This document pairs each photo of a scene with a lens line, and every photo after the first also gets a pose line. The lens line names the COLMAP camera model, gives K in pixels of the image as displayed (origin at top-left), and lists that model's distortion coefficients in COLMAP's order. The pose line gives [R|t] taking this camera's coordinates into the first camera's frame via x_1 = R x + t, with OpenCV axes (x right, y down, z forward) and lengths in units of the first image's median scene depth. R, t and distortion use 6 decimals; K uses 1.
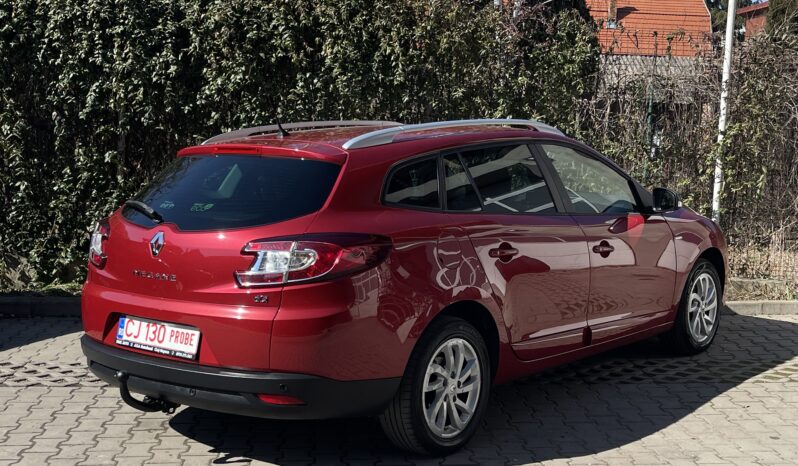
lens RADIAL K [[1021.4, 0, 399.0], [0, 1021.4, 233.0], [0, 0, 1]] dist [0.067173, -0.205682]
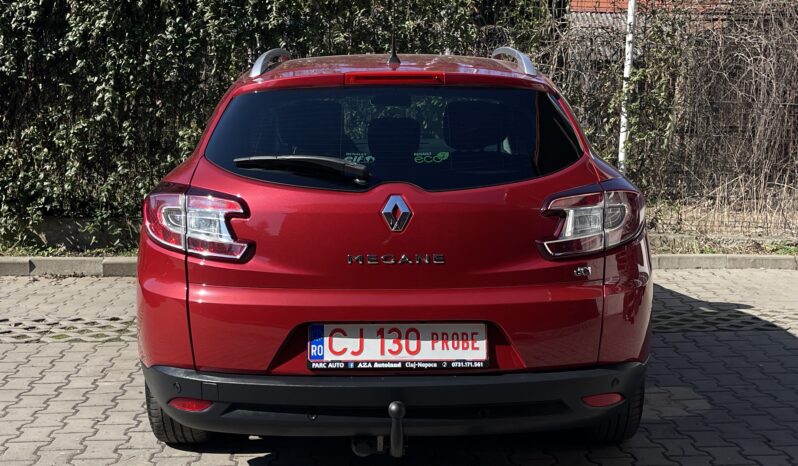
lens RADIAL K [[1065.6, 0, 401.5], [0, 1065.6, 219.8], [0, 0, 1]] dist [0.024344, -0.046347]
pose [[0.999940, -0.008624, -0.006793, 0.121953], [0.008703, 0.999893, 0.011757, 0.020228], [0.006691, -0.011815, 0.999908, 0.015260]]
